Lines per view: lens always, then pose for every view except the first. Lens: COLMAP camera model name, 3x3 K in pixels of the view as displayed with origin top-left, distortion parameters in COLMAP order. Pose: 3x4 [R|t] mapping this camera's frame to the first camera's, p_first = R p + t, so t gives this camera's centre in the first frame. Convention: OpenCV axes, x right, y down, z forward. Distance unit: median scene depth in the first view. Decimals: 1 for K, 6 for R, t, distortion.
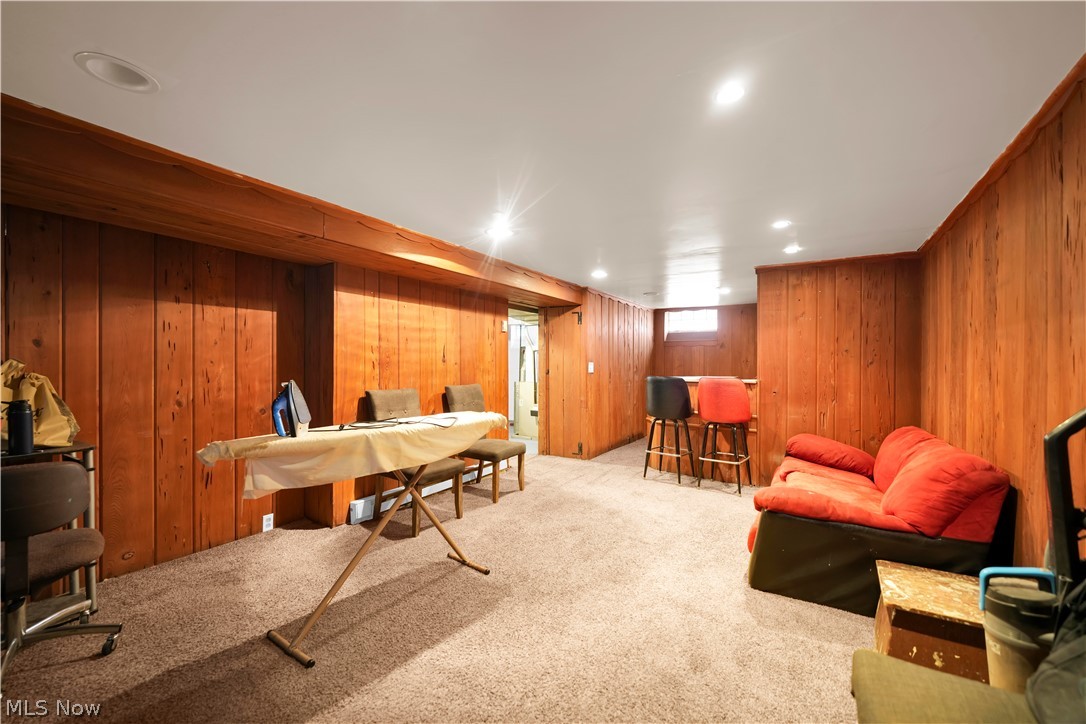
lens RADIAL K [[439.5, 0, 542.4], [0, 439.5, 364.4], [0, 0, 1]] dist [-0.004379, 0.000803]
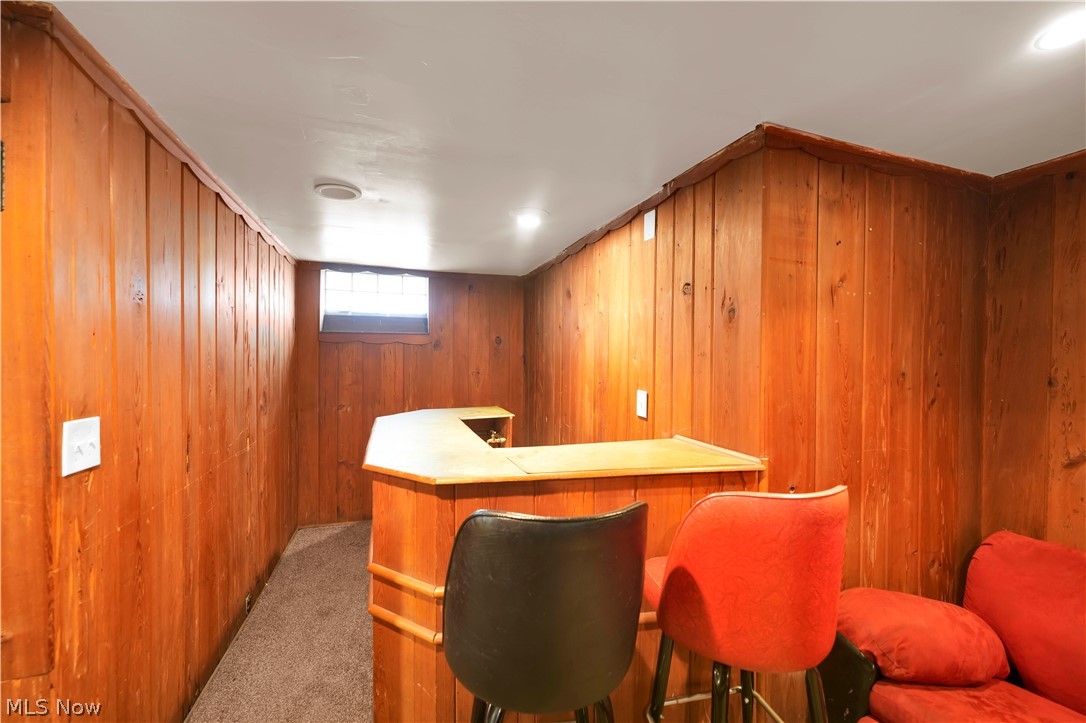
lens RADIAL K [[439.5, 0, 544.3], [0, 439.5, 364.6], [0, 0, 1]] dist [-0.004379, 0.000803]
pose [[0.633893, -0.007506, 0.773385, 0.070115], [-0.002683, 0.999926, 0.011903, -0.024973], [-0.773417, -0.009620, 0.633825, 0.551407]]
